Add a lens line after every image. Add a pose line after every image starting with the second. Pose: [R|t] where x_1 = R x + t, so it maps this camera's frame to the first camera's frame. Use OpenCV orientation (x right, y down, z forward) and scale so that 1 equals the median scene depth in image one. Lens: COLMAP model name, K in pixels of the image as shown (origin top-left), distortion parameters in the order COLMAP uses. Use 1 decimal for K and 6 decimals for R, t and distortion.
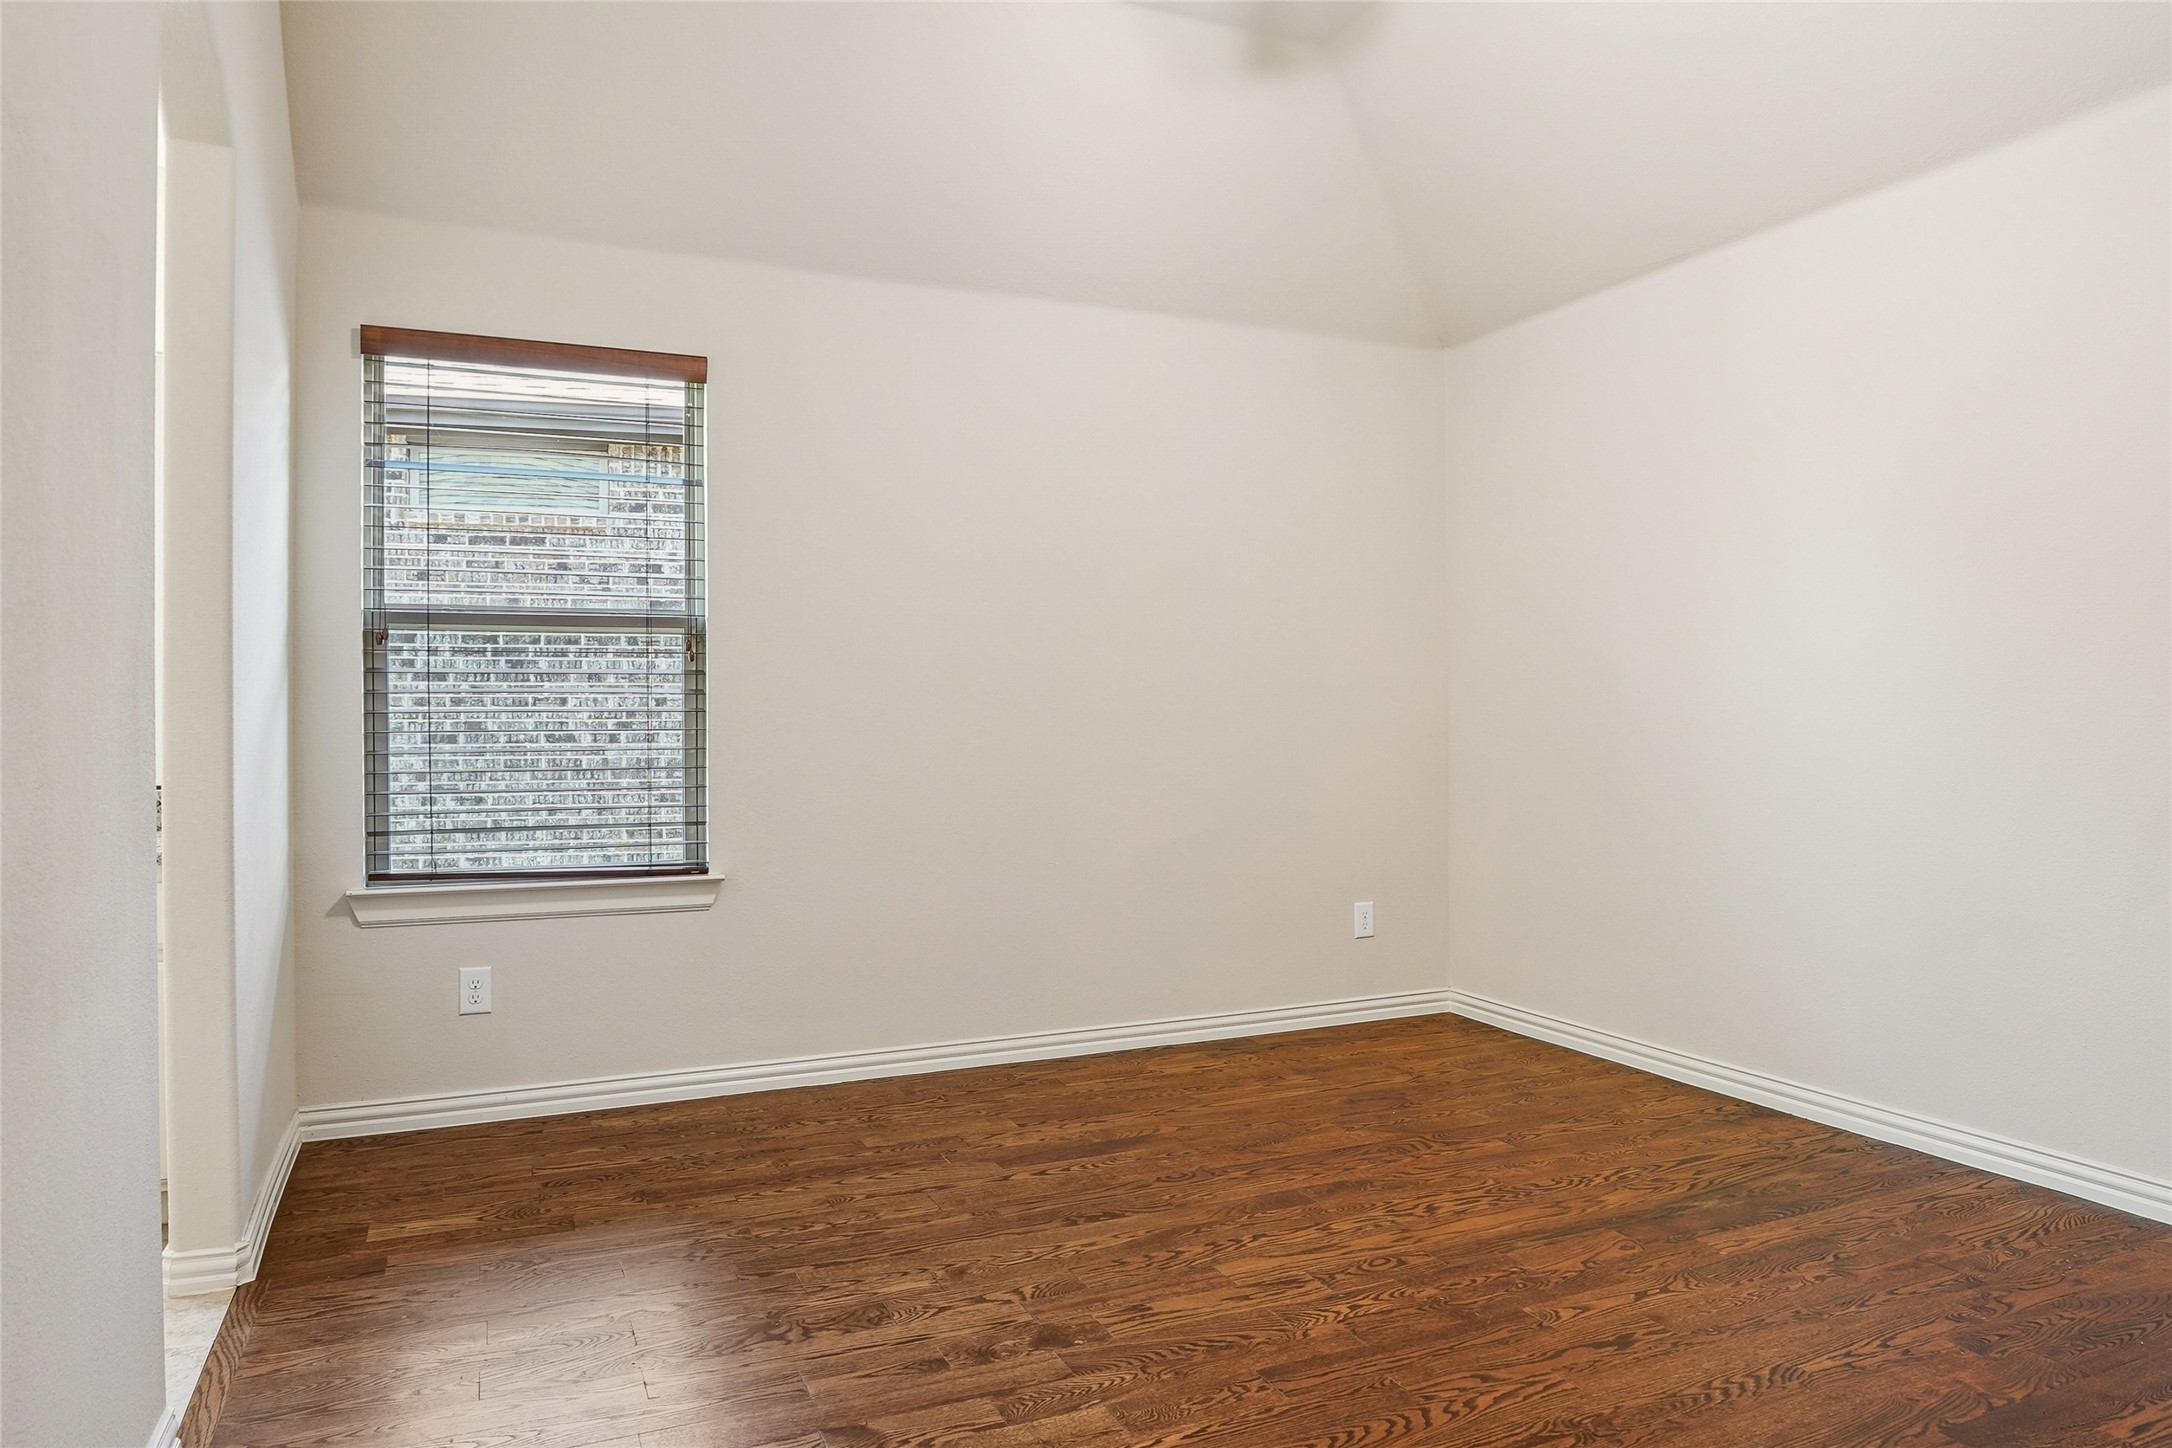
lens RADIAL K [[1374.4, 0, 1080.6], [0, 1374.4, 736.0], [0, 0, 1]] dist [-0.026402, -0.001022]
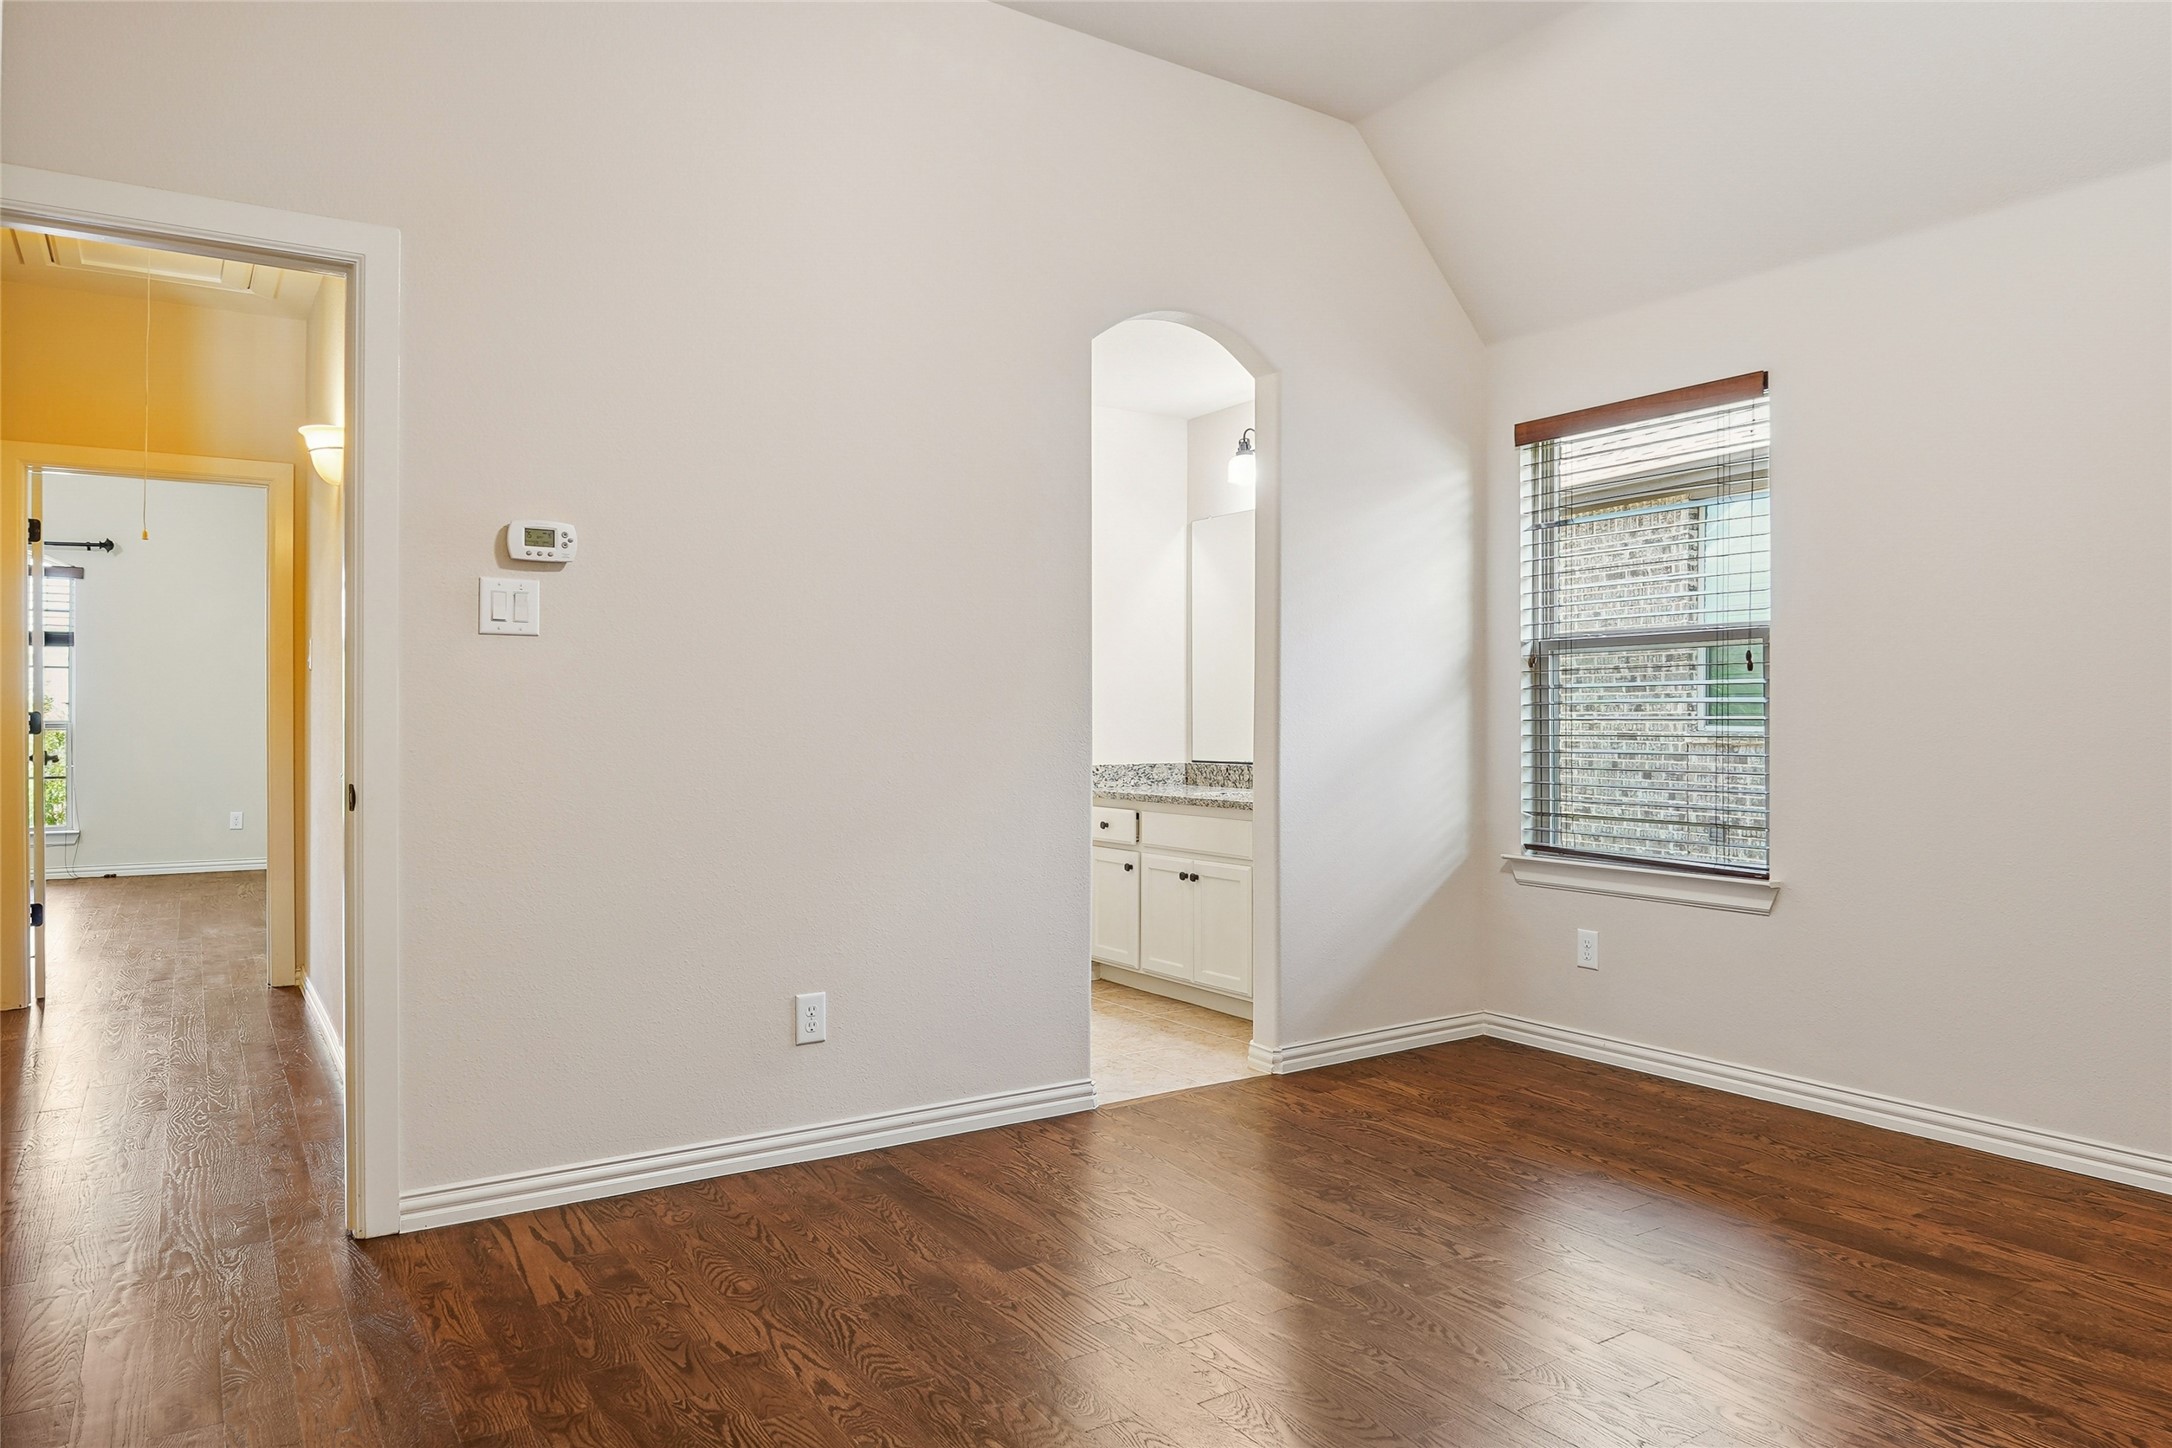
lens RADIAL K [[1374.4, 0, 1080.6], [0, 1374.4, 736.0], [0, 0, 1]] dist [-0.026402, -0.001022]
pose [[0.160832, 0.013972, -0.986883, 0.705095], [-0.016075, 0.999804, 0.011535, -0.010232], [0.986851, 0.014009, 0.161026, 0.368480]]
